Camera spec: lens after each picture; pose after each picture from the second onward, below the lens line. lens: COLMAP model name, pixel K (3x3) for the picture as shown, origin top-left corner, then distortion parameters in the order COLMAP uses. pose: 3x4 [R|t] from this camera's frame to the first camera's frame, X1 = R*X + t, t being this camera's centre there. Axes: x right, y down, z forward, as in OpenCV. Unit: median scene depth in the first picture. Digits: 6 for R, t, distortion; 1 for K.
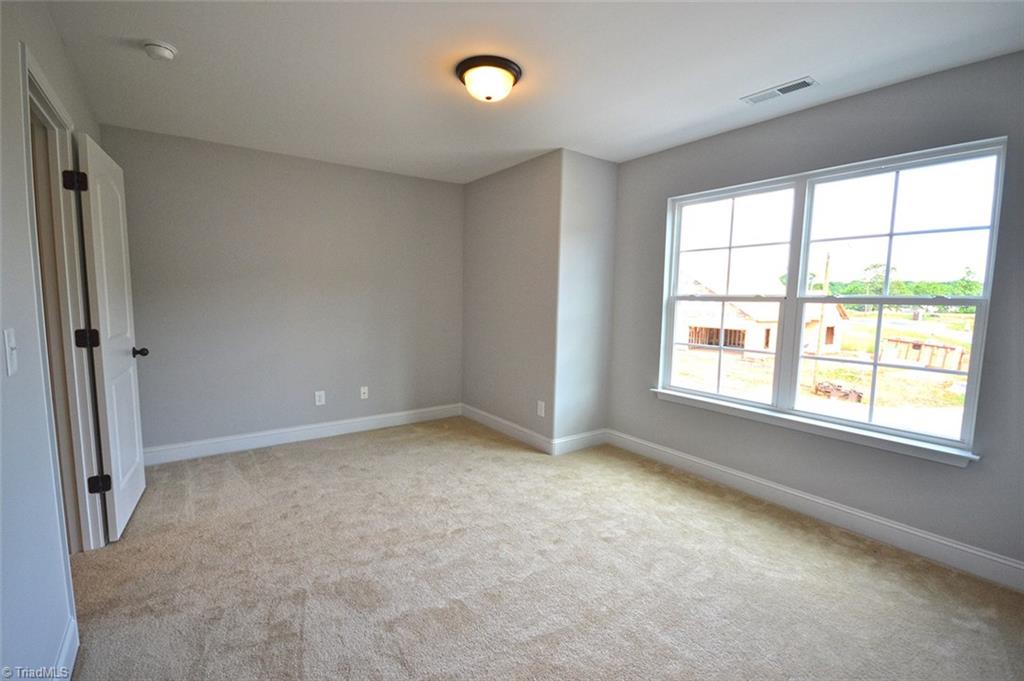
lens RADIAL K [[456.4, 0, 507.5], [0, 456.4, 346.9], [0, 0, 1]] dist [0.003323, -0.008915]
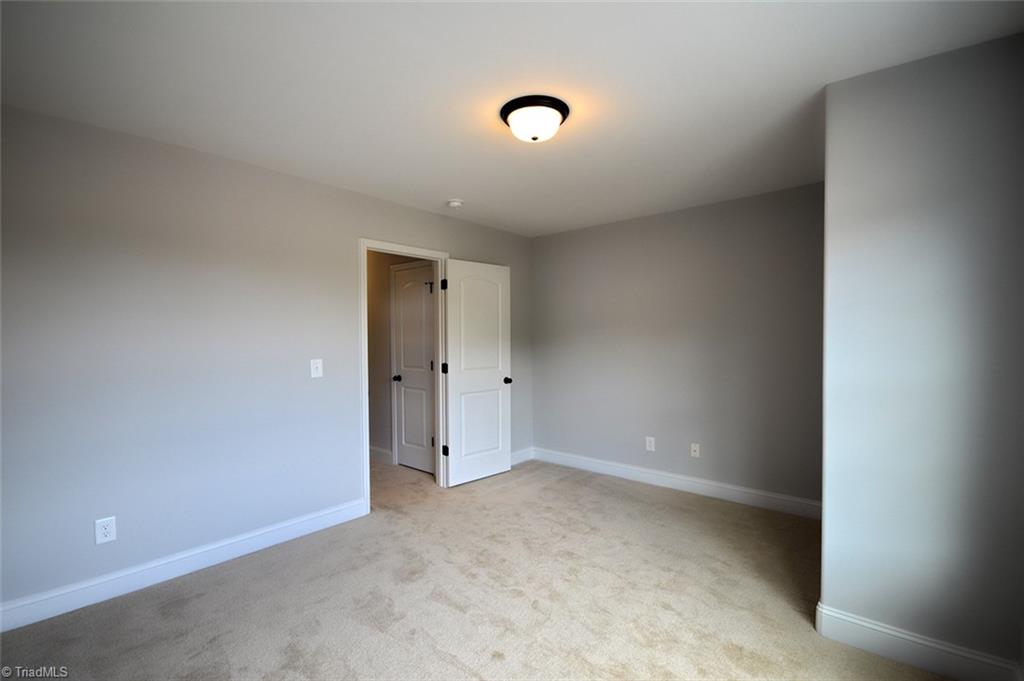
lens RADIAL K [[456.4, 0, 507.5], [0, 456.4, 346.9], [0, 0, 1]] dist [0.003323, -0.008915]
pose [[0.235625, 0.008696, -0.971805, 0.701935], [-0.098467, 0.995028, -0.014971, -0.078621], [0.966843, 0.099219, 0.235310, 0.609674]]
